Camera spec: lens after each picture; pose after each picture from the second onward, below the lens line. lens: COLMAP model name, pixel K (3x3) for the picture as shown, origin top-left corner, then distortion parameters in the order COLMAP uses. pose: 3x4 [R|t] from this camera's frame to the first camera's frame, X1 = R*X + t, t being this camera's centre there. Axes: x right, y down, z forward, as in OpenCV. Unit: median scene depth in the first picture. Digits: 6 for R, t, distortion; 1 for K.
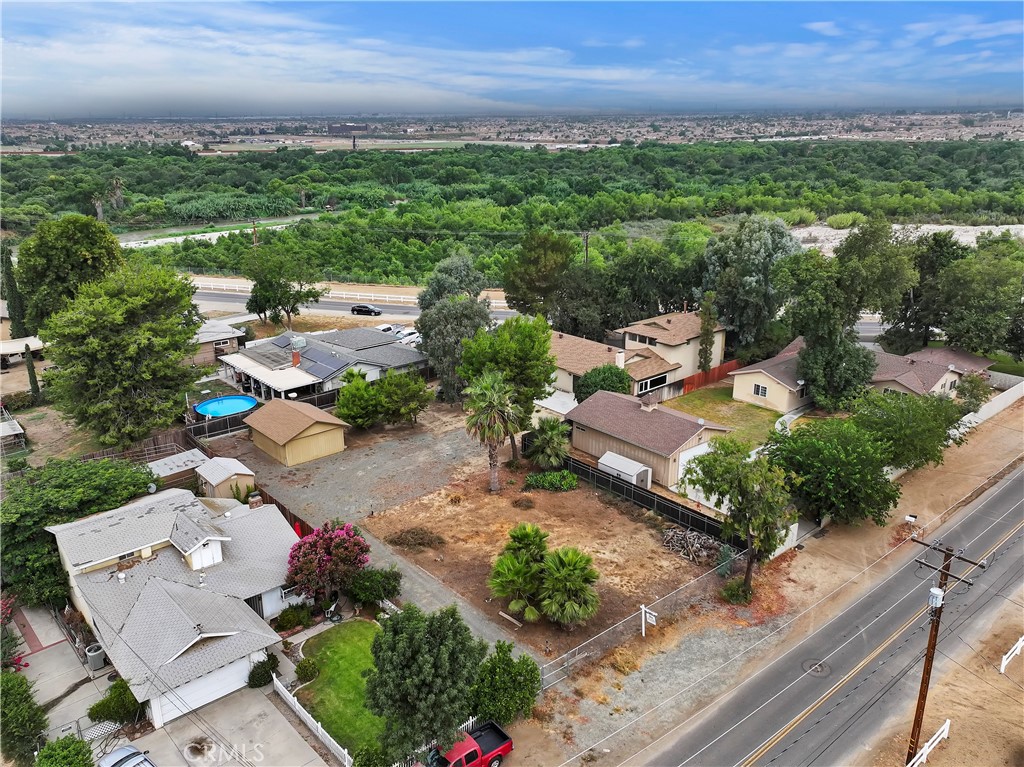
lens RADIAL K [[832.8, 0, 511.1], [0, 832.8, 396.3], [0, 0, 1]] dist [0.003484, 0.006622]
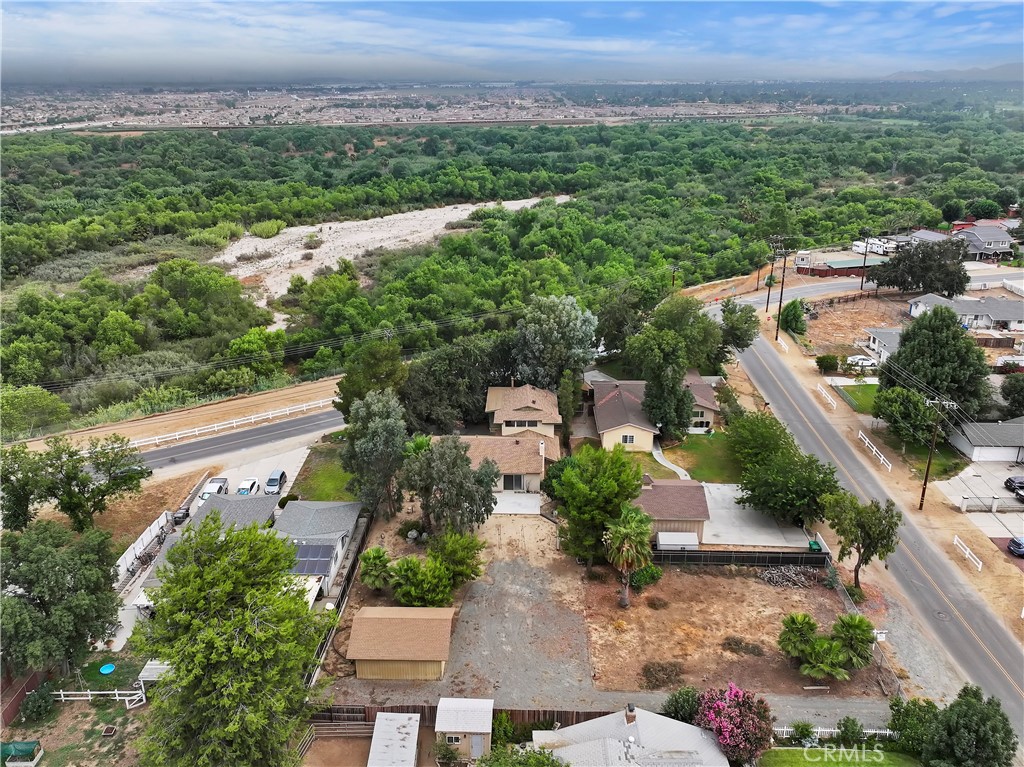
lens RADIAL K [[832.8, 0, 511.1], [0, 832.8, 396.3], [0, 0, 1]] dist [0.003484, 0.006622]
pose [[0.667027, -0.262822, 0.697137, -0.184217], [0.239661, 0.961670, 0.133241, -0.075958], [-0.705434, 0.078201, 0.704448, 0.064913]]
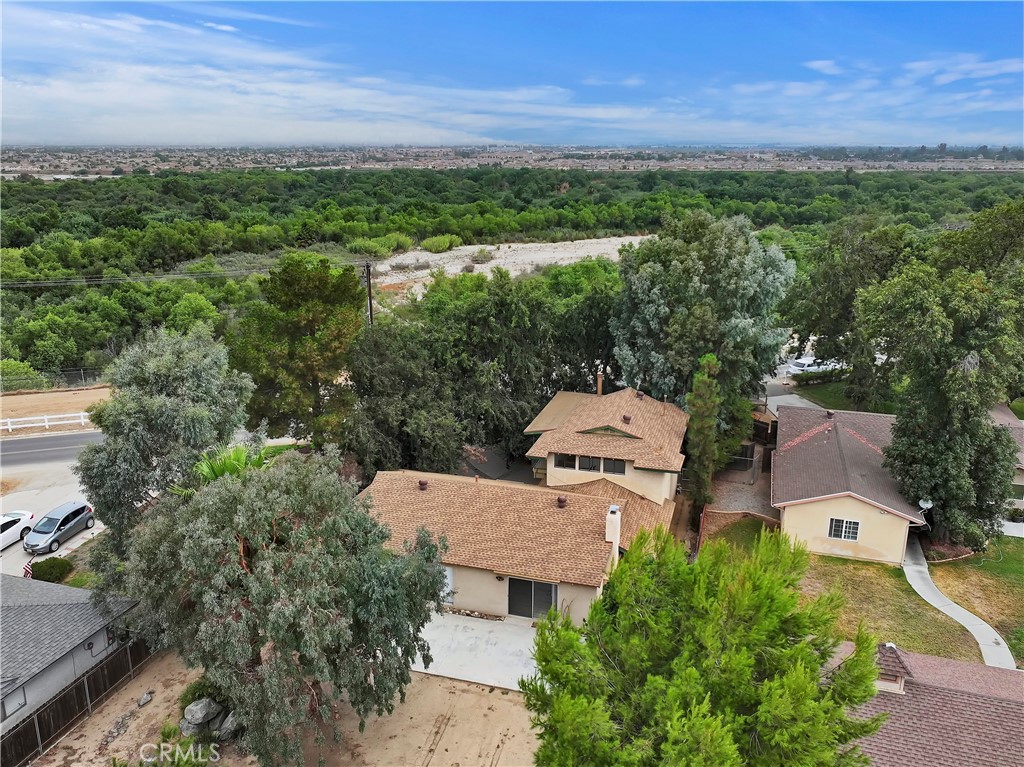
lens RADIAL K [[832.8, 0, 511.1], [0, 832.8, 396.3], [0, 0, 1]] dist [0.003484, 0.006622]
pose [[0.844744, -0.143994, 0.515434, -0.039373], [0.164203, 0.986405, 0.006454, -0.035320], [-0.509356, 0.079184, 0.856905, 0.176166]]
